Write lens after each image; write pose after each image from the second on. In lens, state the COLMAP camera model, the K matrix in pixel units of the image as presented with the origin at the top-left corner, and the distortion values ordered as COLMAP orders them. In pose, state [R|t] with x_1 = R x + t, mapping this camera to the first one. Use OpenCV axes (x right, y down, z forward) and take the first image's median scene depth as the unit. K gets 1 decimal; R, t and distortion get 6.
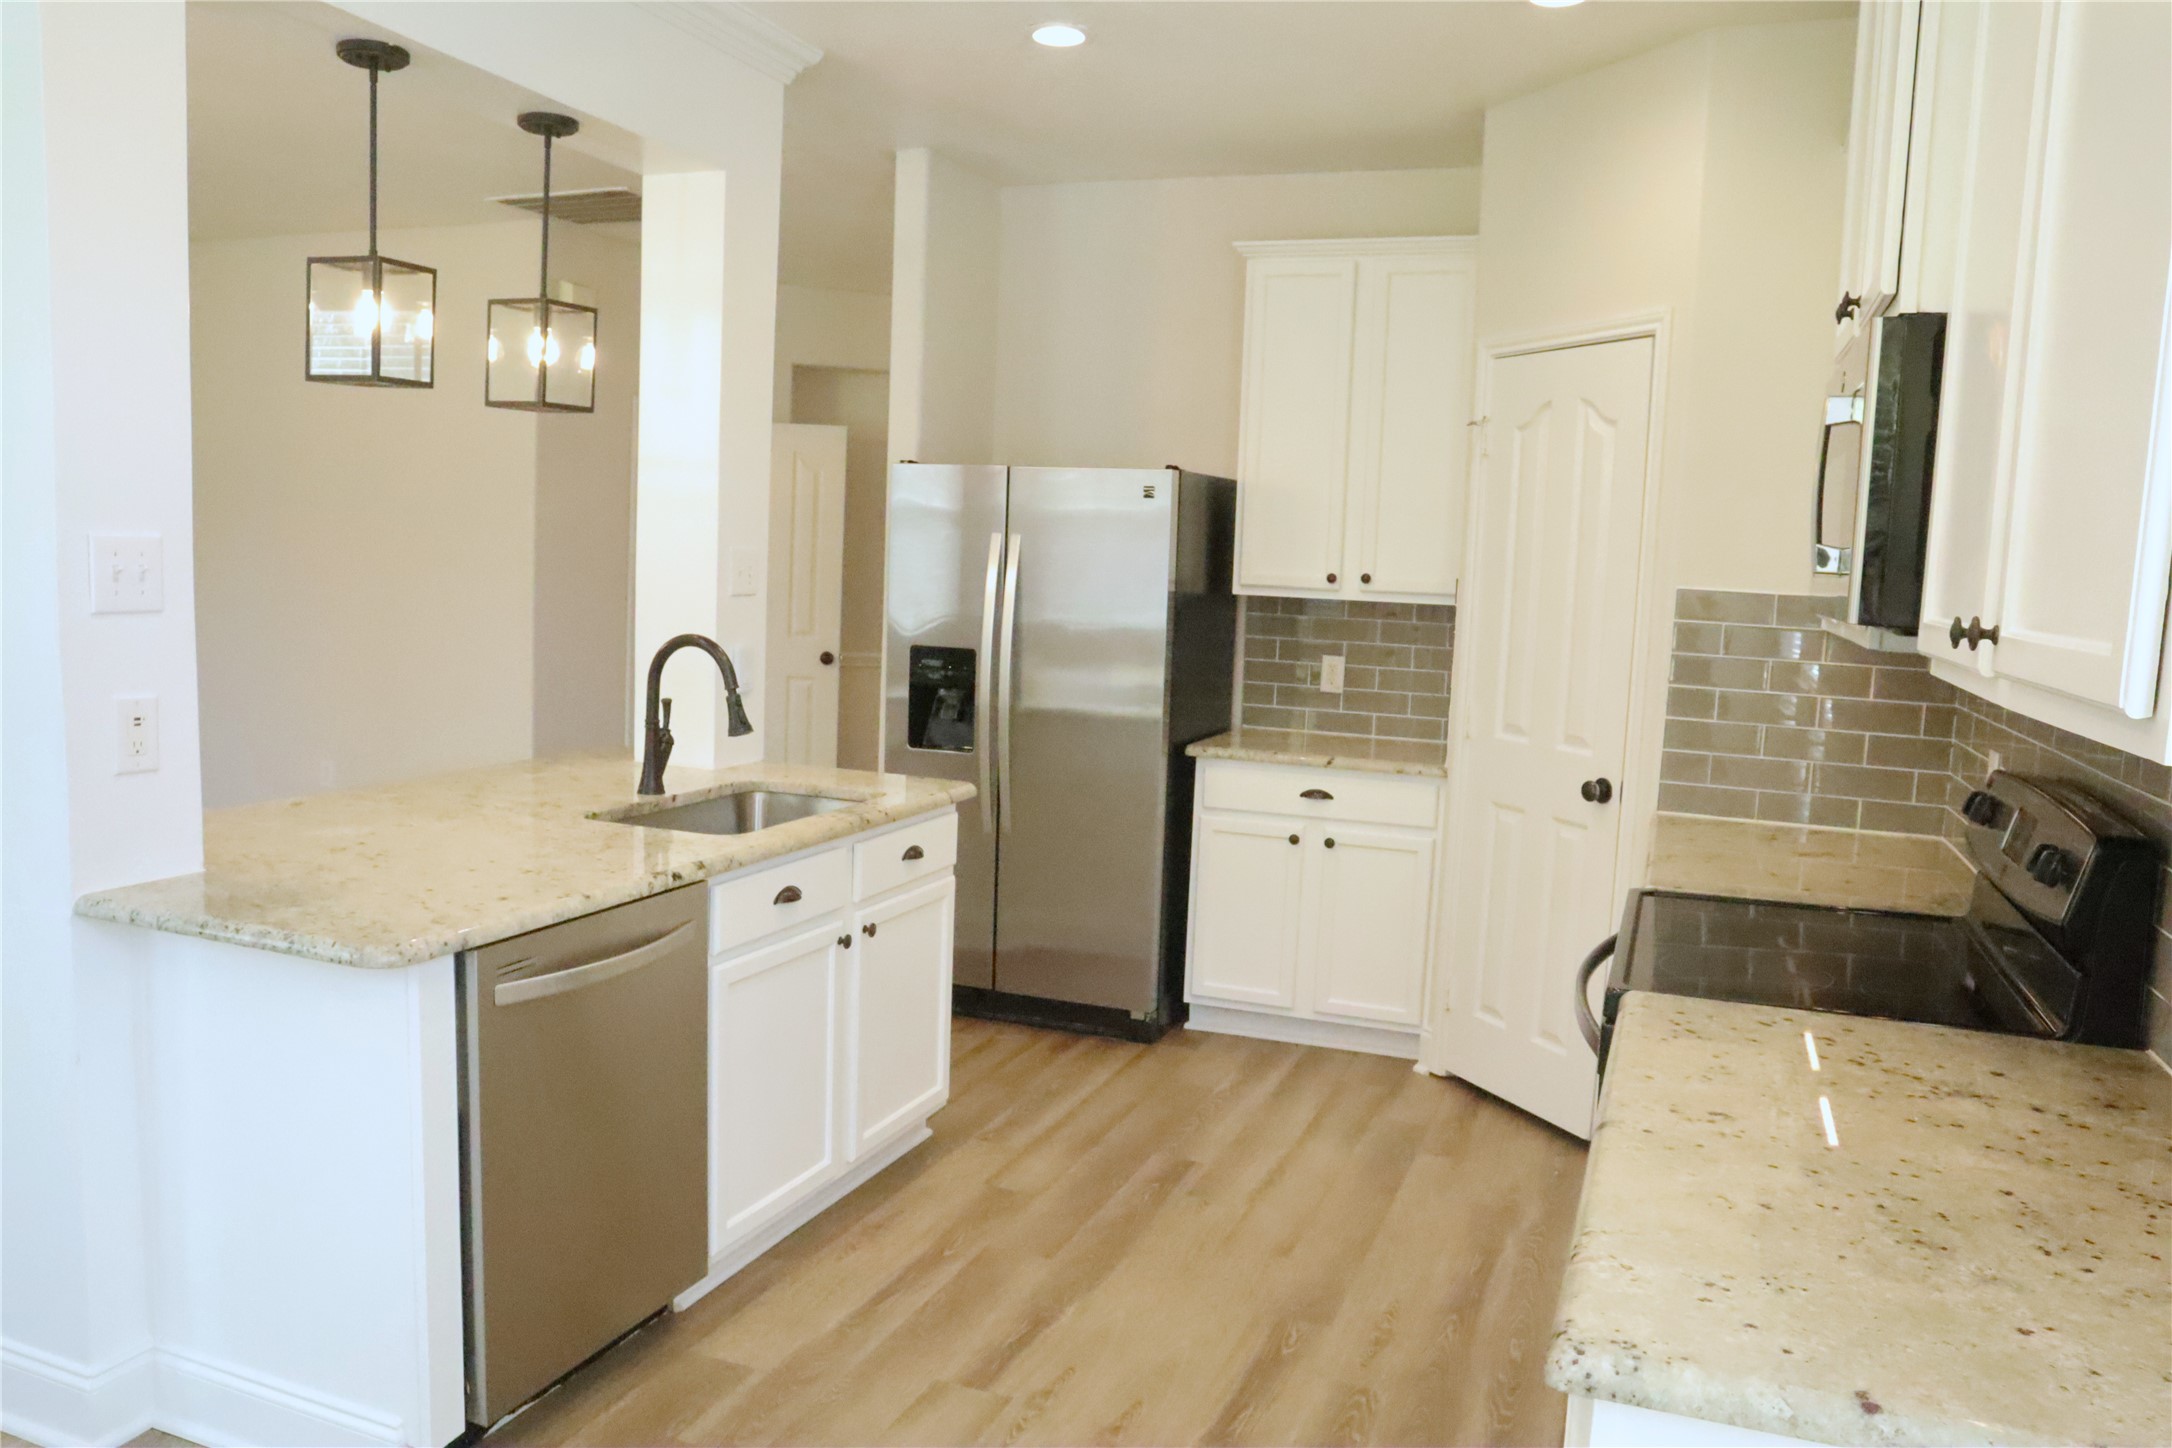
lens RADIAL K [[1588.4, 0, 1090.3], [0, 1588.4, 700.7], [0, 0, 1]] dist [-0.121130, -0.000154]
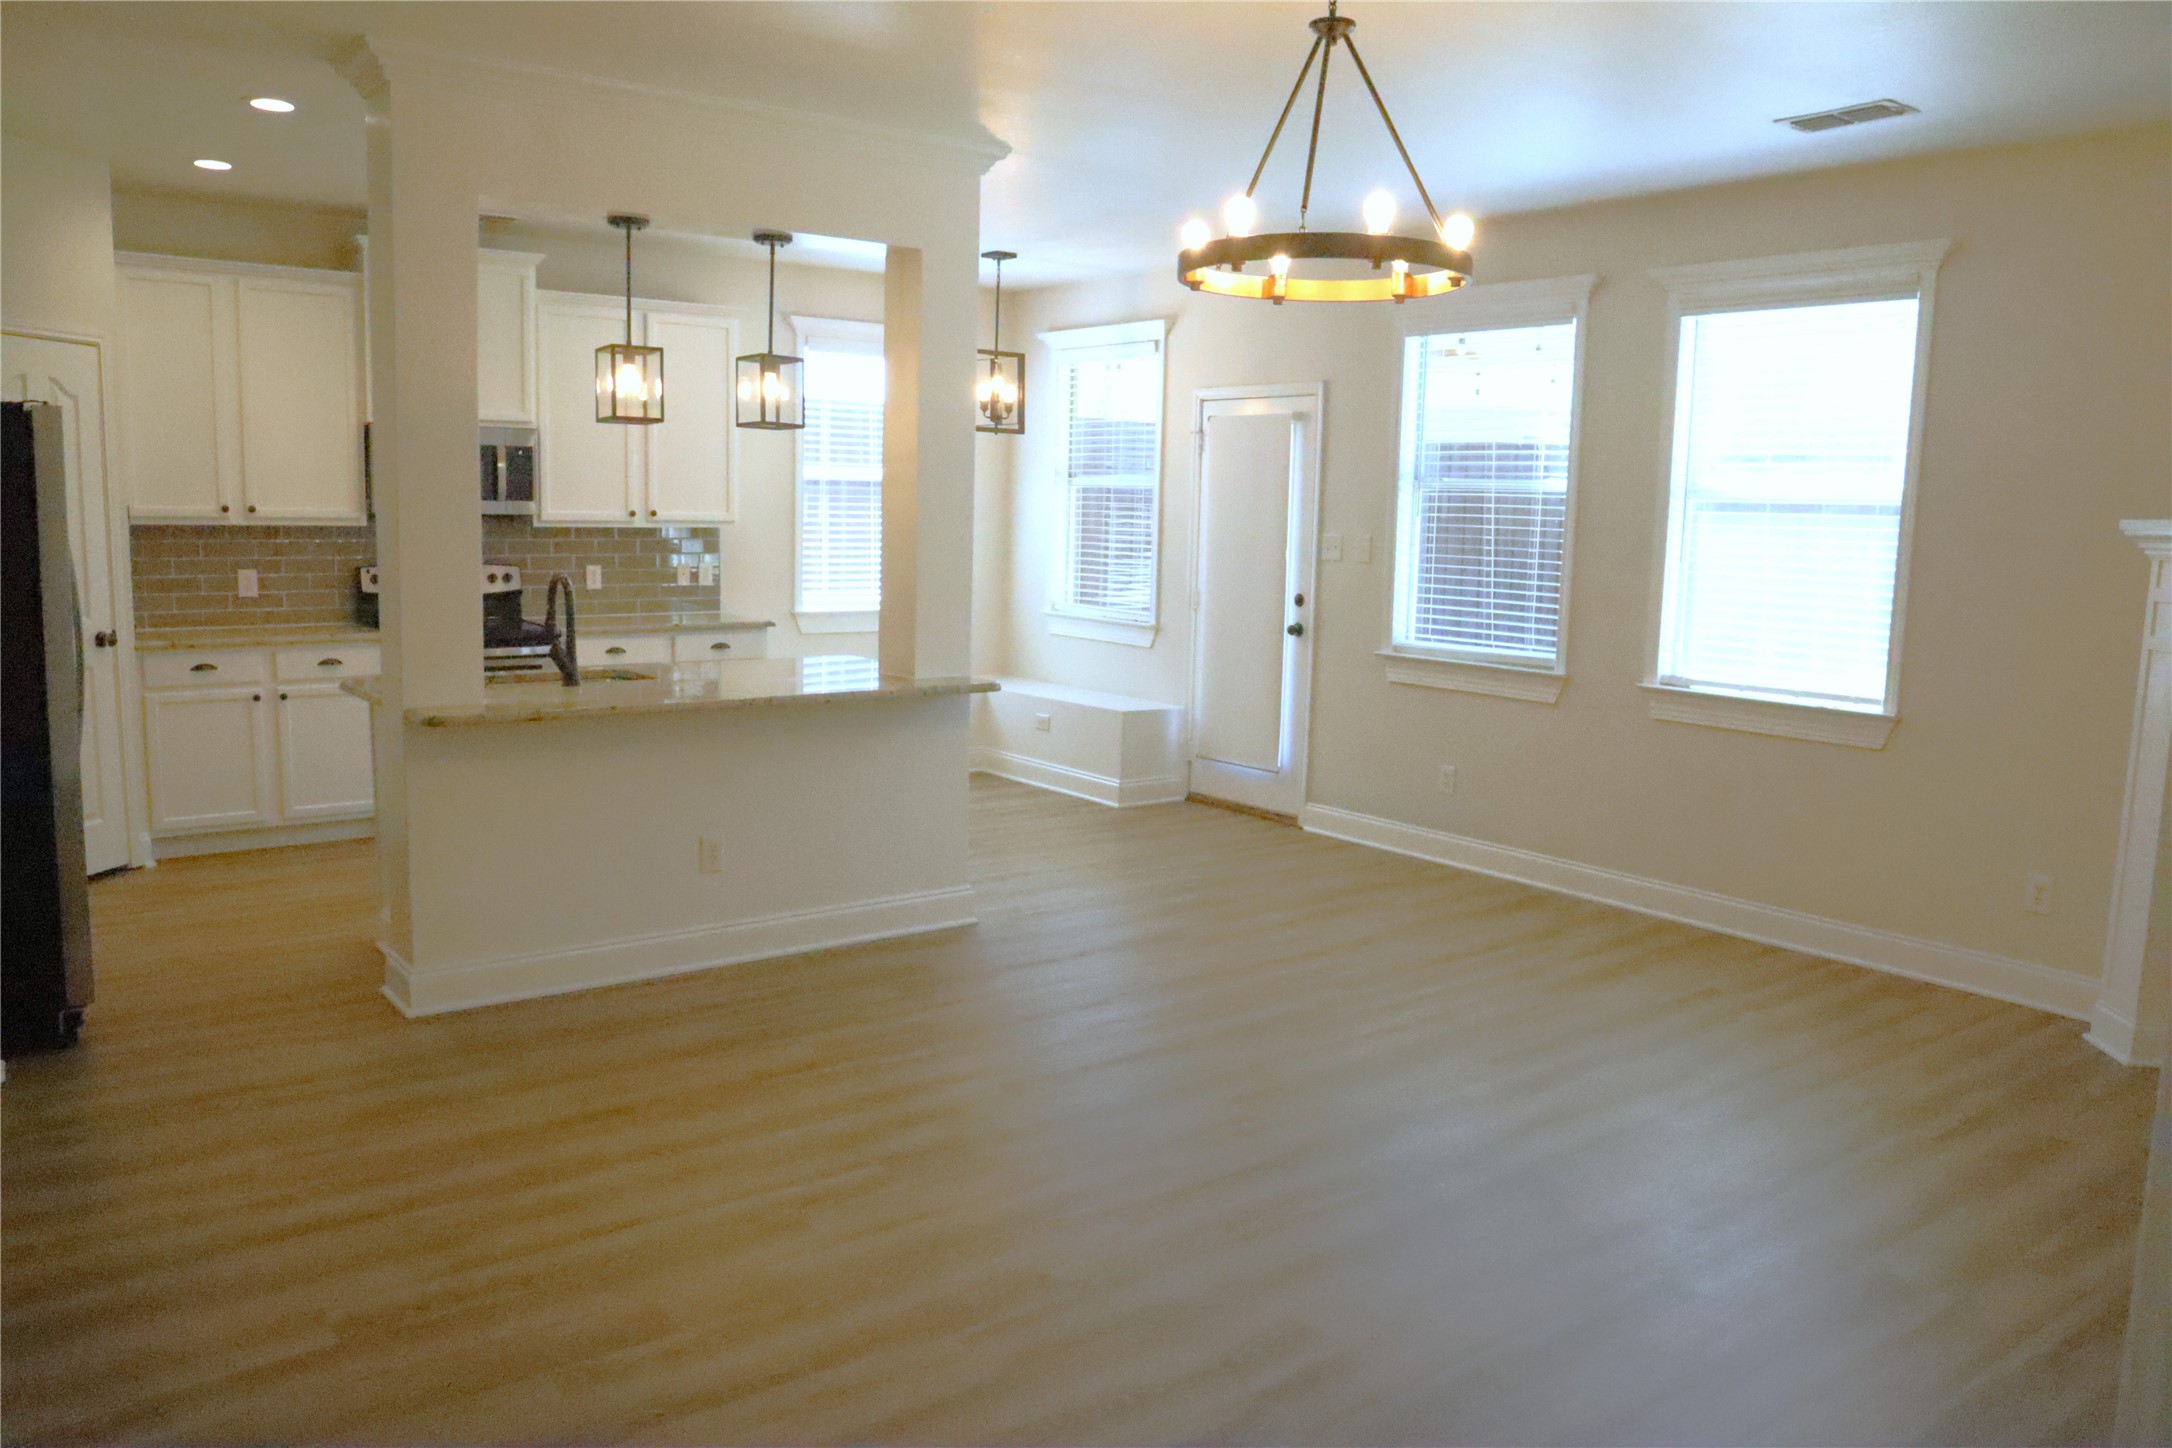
lens RADIAL K [[1580.6, 0, 1096.2], [0, 1580.6, 715.2], [0, 0, 1]] dist [-0.062520, -0.000947]
pose [[-0.857996, -0.120002, 0.499442, -1.166883], [-0.005276, 0.974335, 0.225042, -0.196981], [-0.513630, 0.190450, -0.836608, 1.622002]]
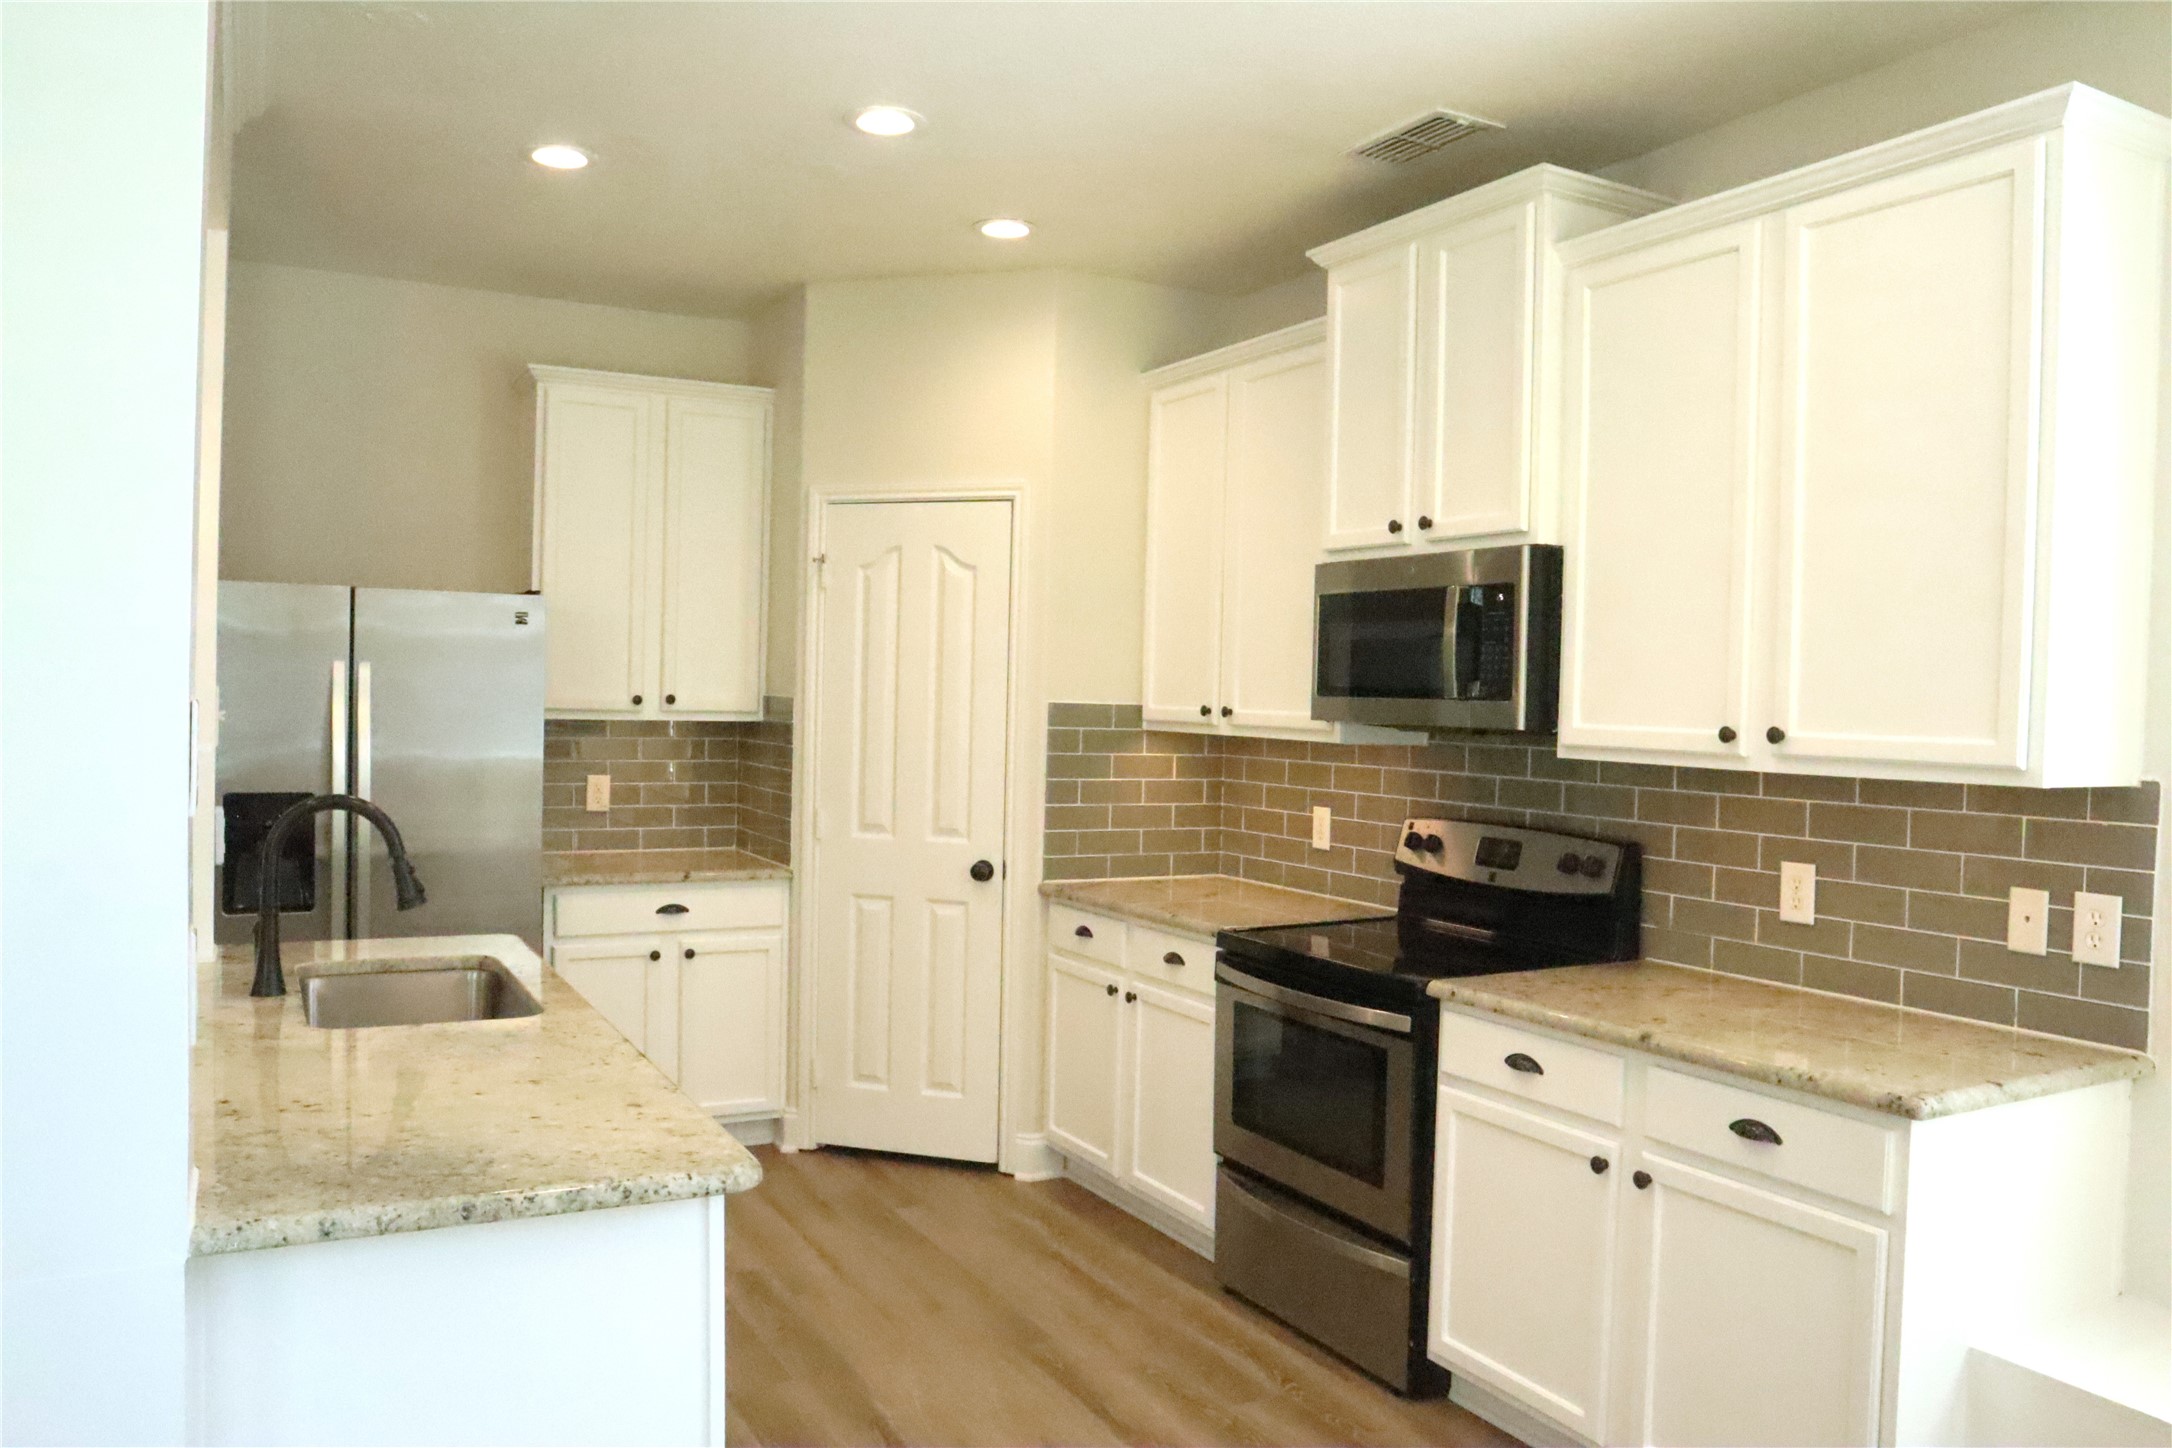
lens RADIAL K [[1580.6, 0, 1096.2], [0, 1580.6, 715.2], [0, 0, 1]] dist [-0.062520, -0.000947]
pose [[0.643767, -0.035213, 0.764411, -0.498258], [0.072935, 0.997216, -0.015487, -0.033839], [-0.761737, 0.065722, 0.644544, 0.125406]]
